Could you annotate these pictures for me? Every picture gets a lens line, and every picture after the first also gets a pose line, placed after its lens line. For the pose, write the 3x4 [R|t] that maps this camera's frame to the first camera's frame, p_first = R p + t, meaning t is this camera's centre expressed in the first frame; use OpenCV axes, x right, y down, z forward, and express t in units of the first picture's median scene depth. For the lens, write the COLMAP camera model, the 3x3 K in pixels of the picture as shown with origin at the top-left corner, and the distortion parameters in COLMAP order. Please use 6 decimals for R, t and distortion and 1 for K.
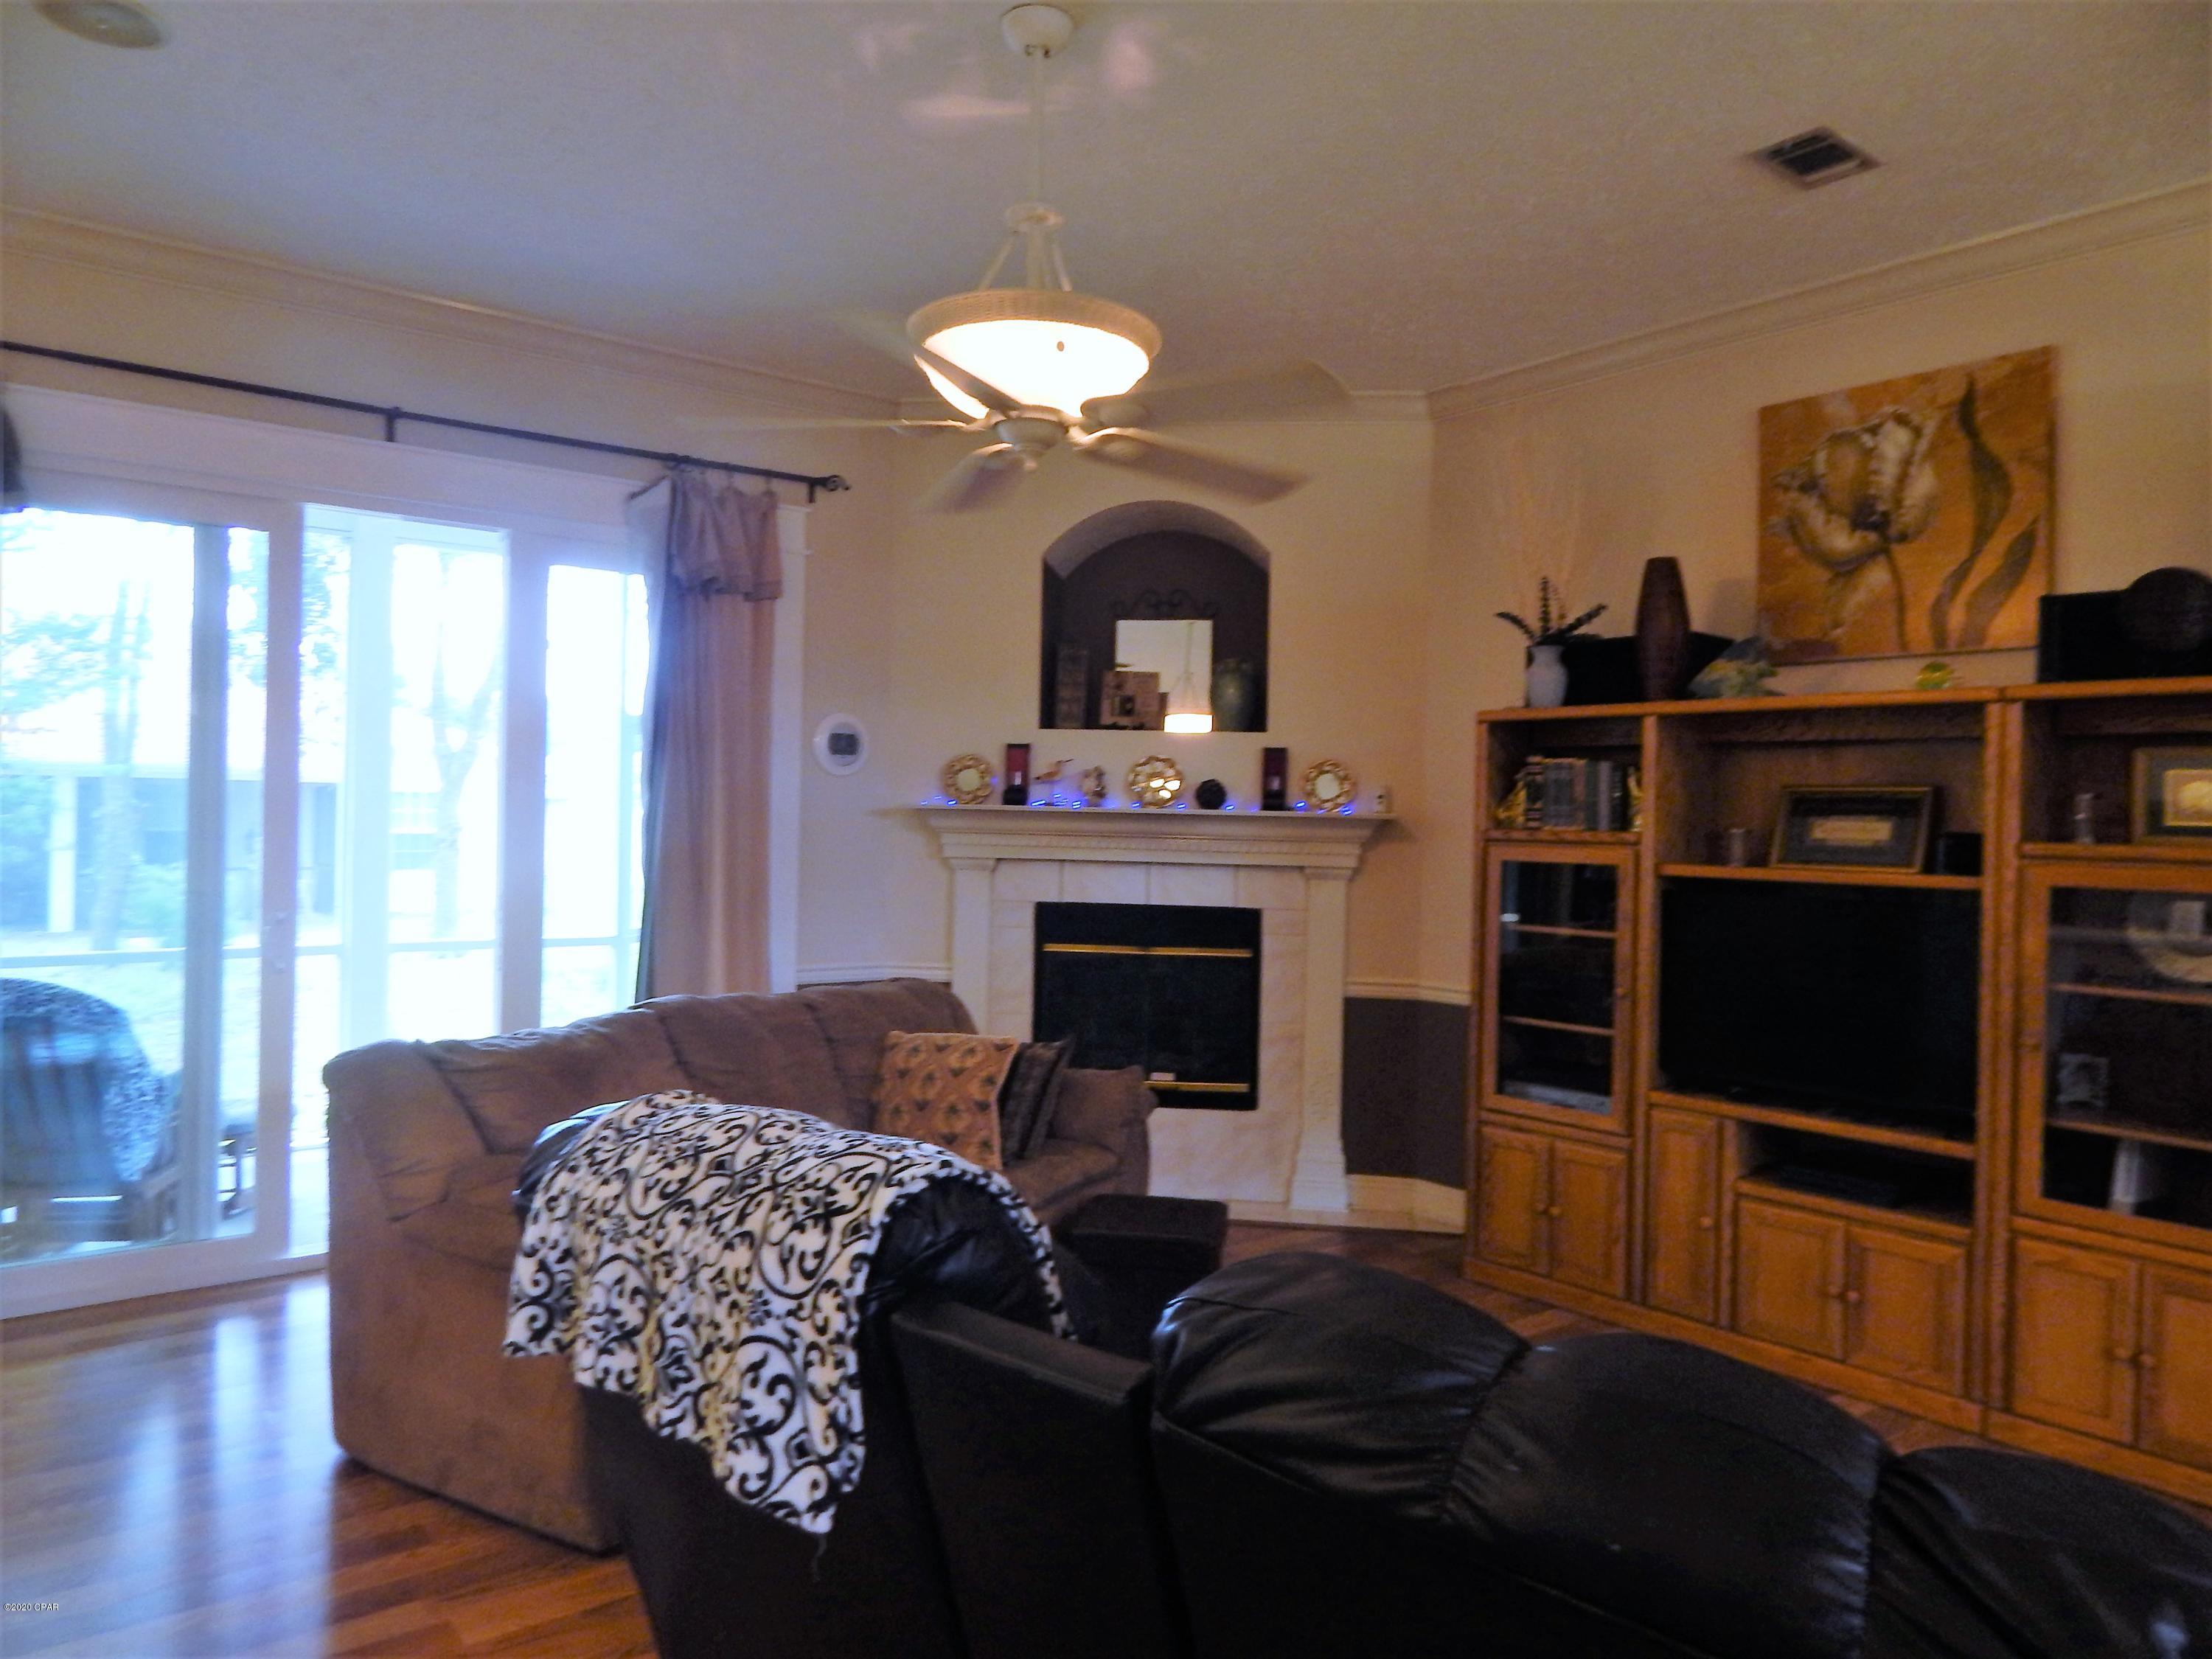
lens RADIAL K [[1461.3, 0, 1112.8], [0, 1461.3, 810.5], [0, 0, 1]] dist [0.010944, -0.012135]
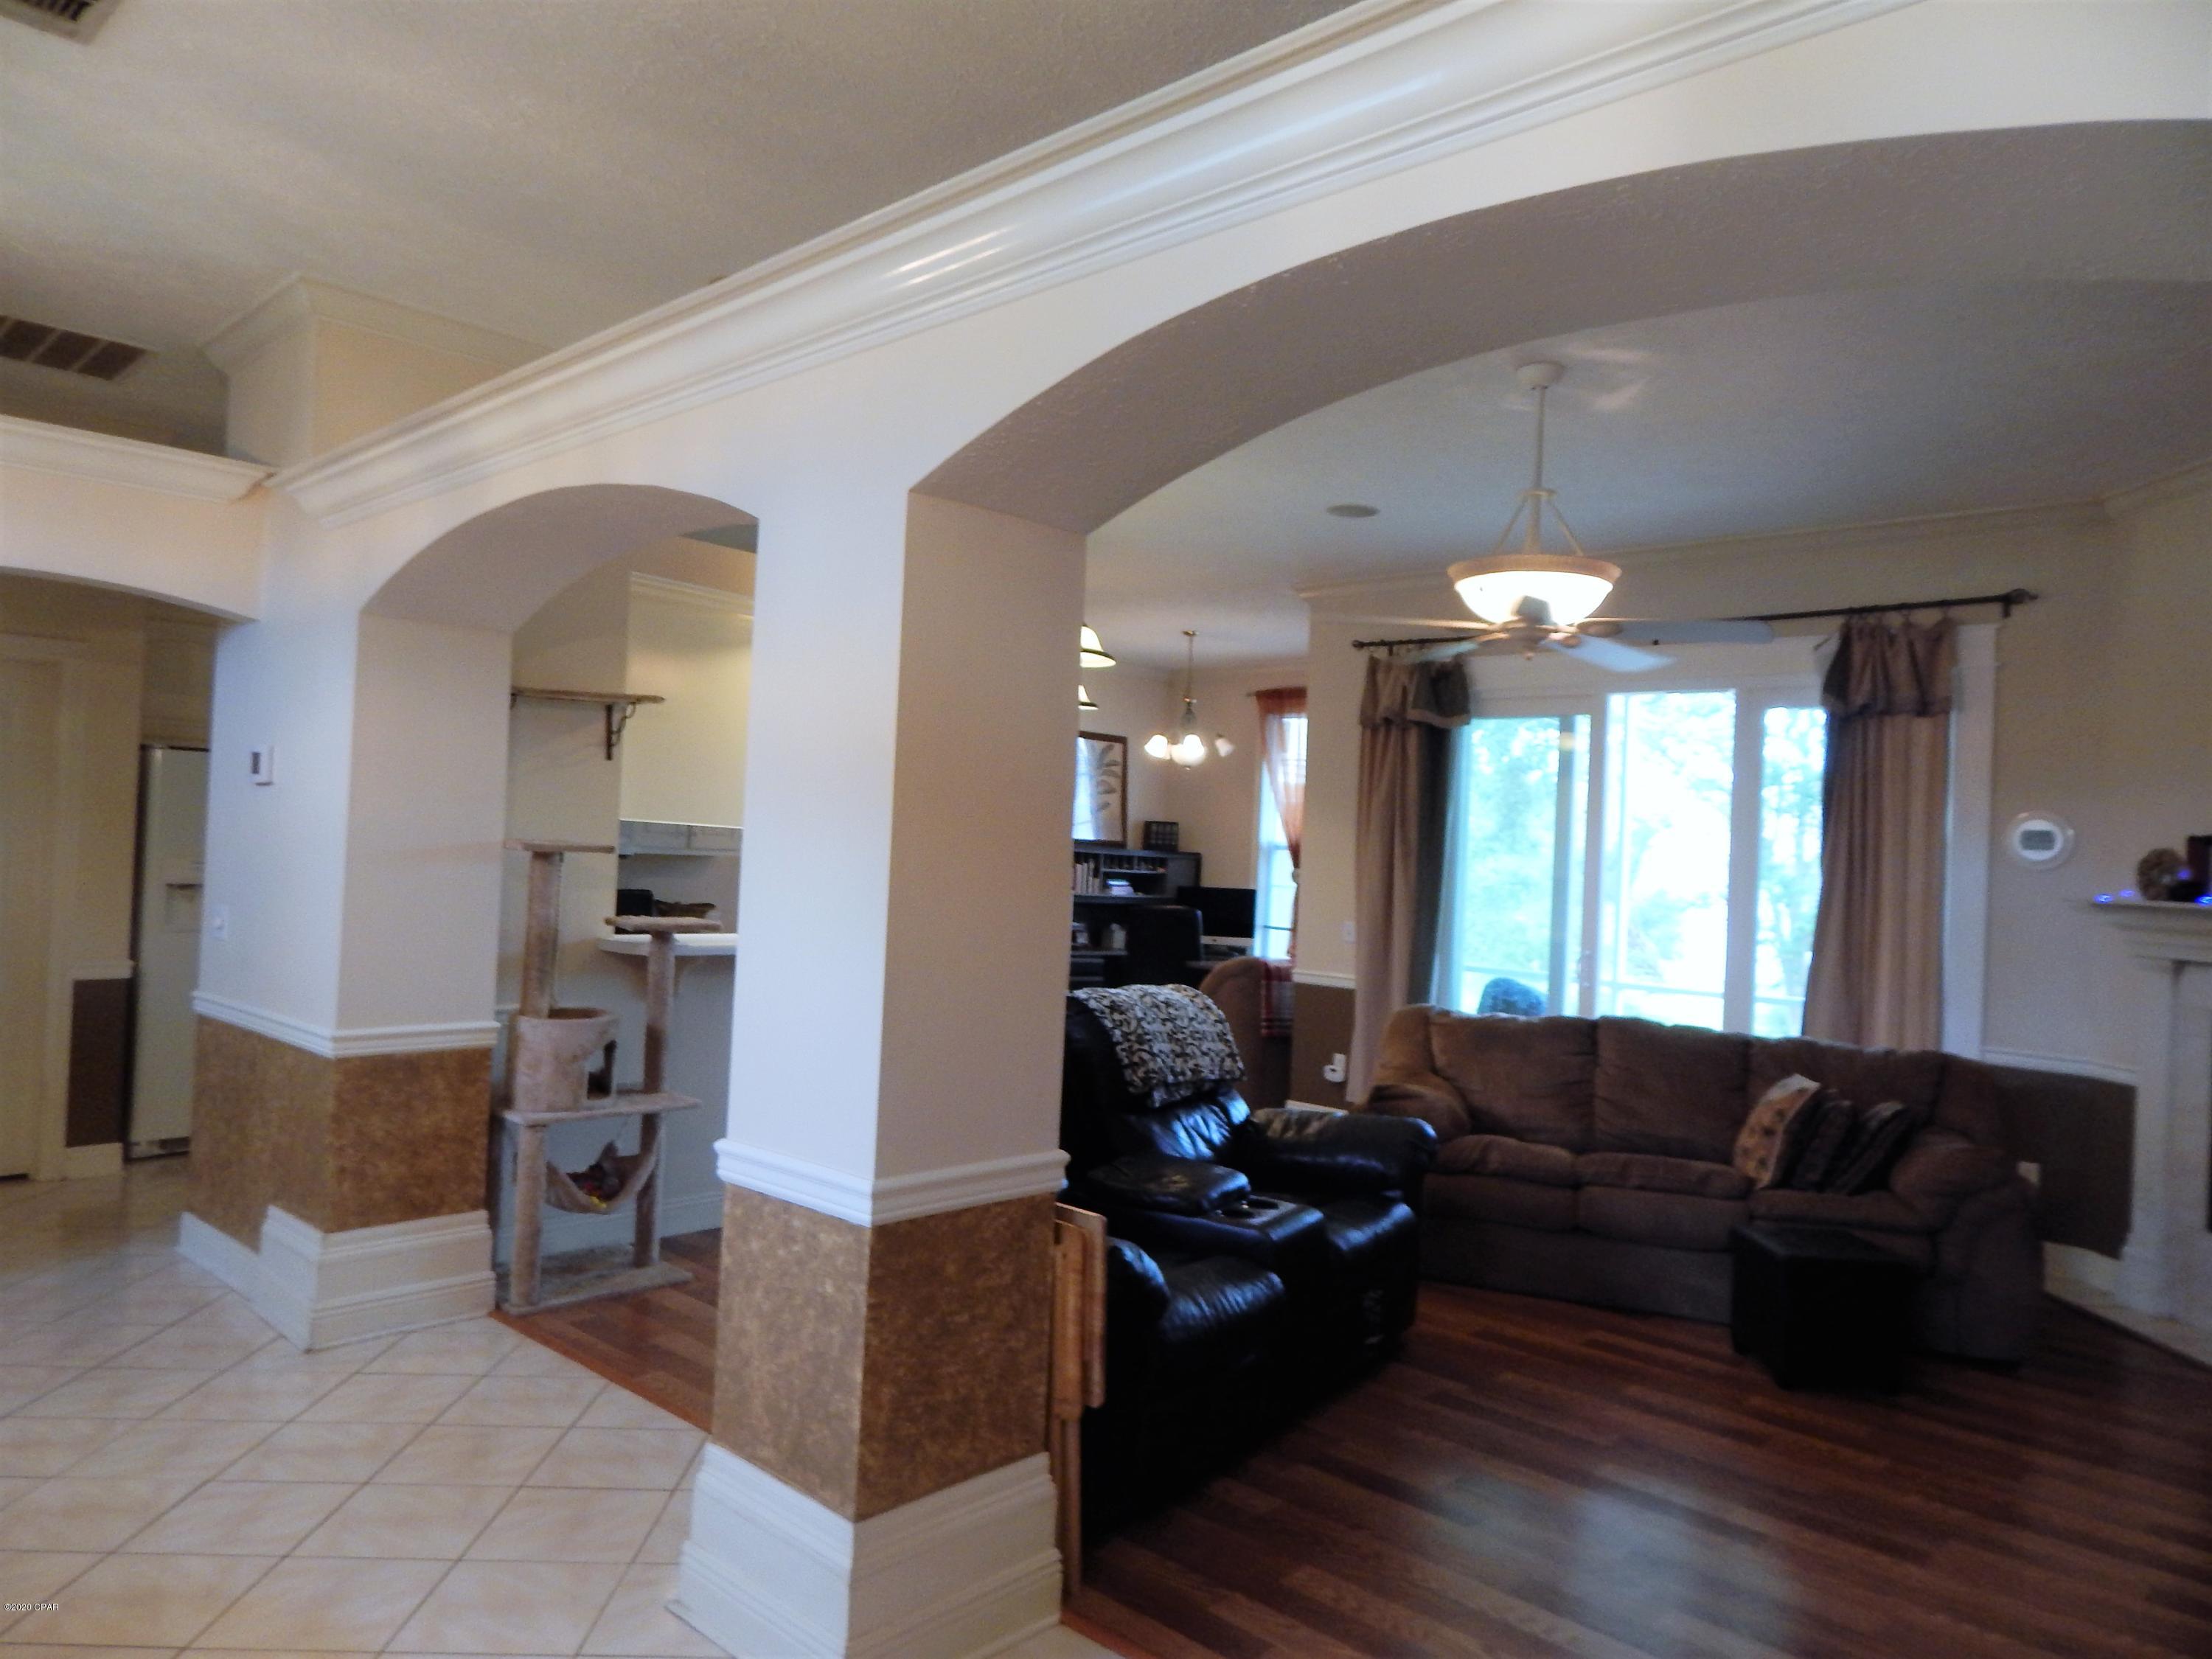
lens RADIAL K [[1468.2, 0, 1107.6], [0, 1468.2, 807.0], [0, 0, 1]] dist [0.006868, -0.002649]
pose [[0.166616, -0.044157, -0.985033, 0.955663], [-0.044067, 0.997665, -0.052177, 0.018938], [0.985037, 0.052101, 0.164282, 0.221641]]
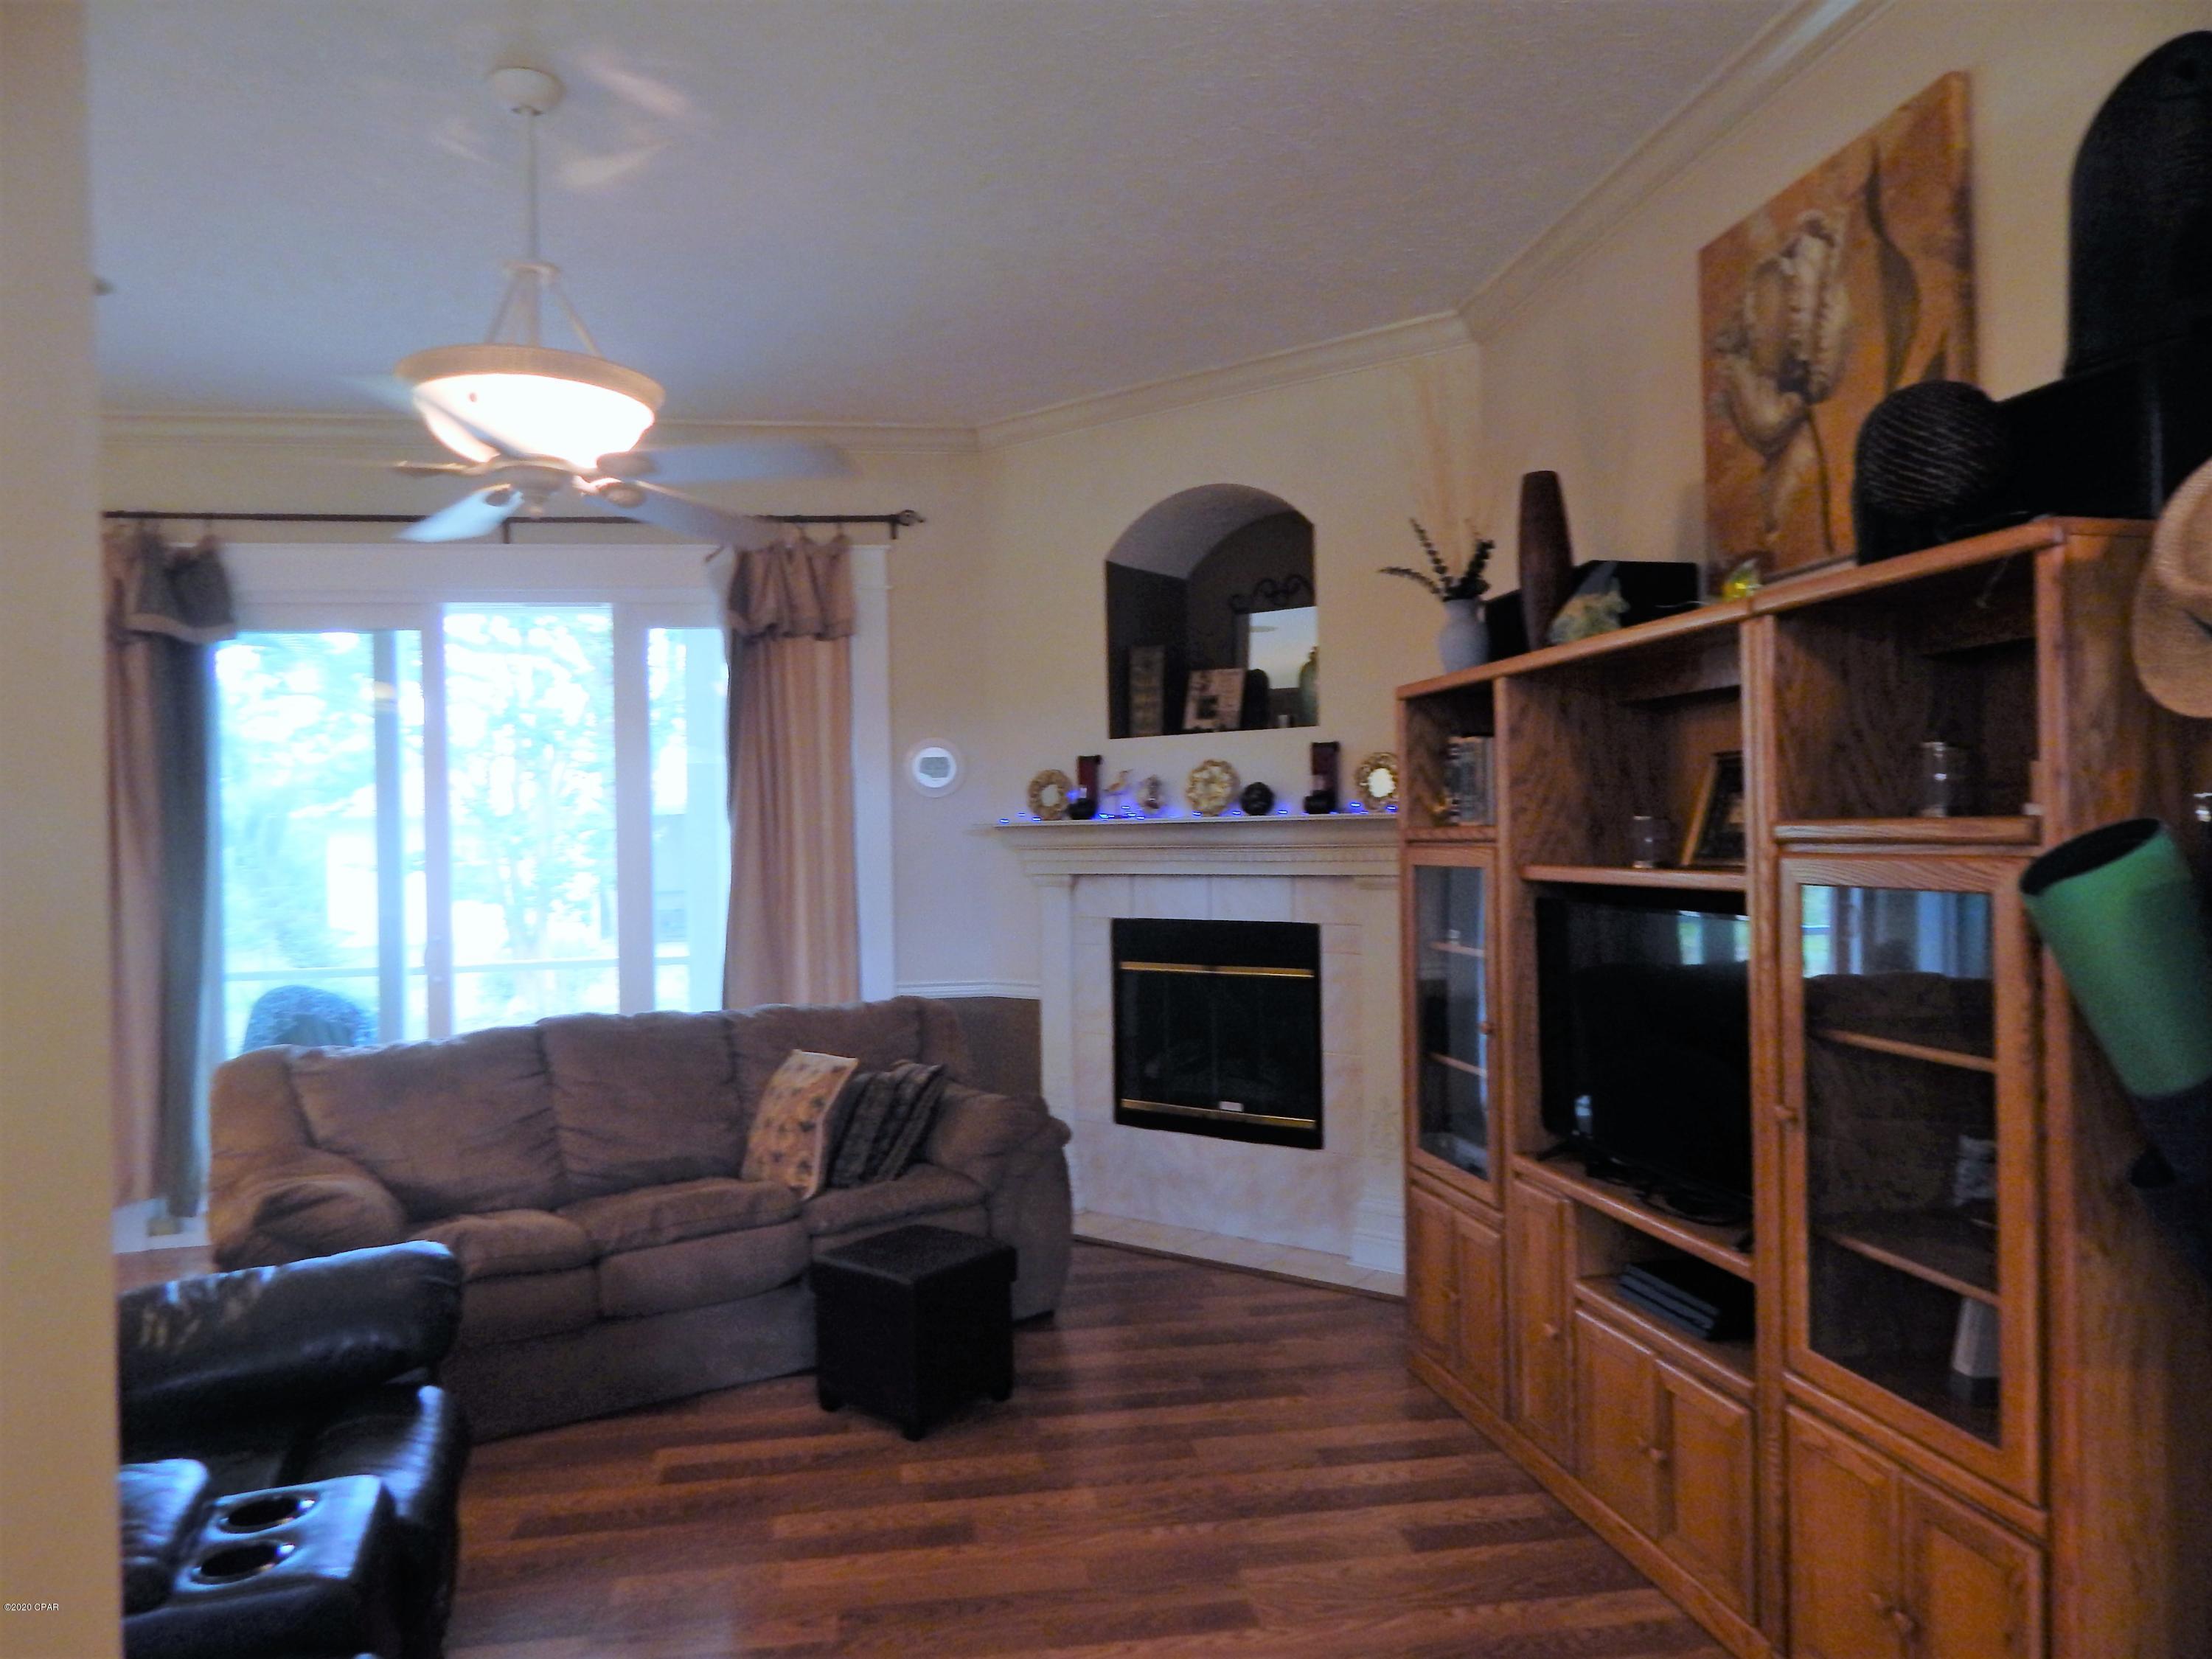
lens RADIAL K [[1465.4, 0, 1112.5], [0, 1465.4, 809.4], [0, 0, 1]] dist [0.009776, -0.009967]
pose [[0.873740, -0.049065, -0.483912, 0.546674], [0.045563, 0.998781, -0.019002, 0.011635], [0.484254, -0.005446, 0.874911, 0.201841]]
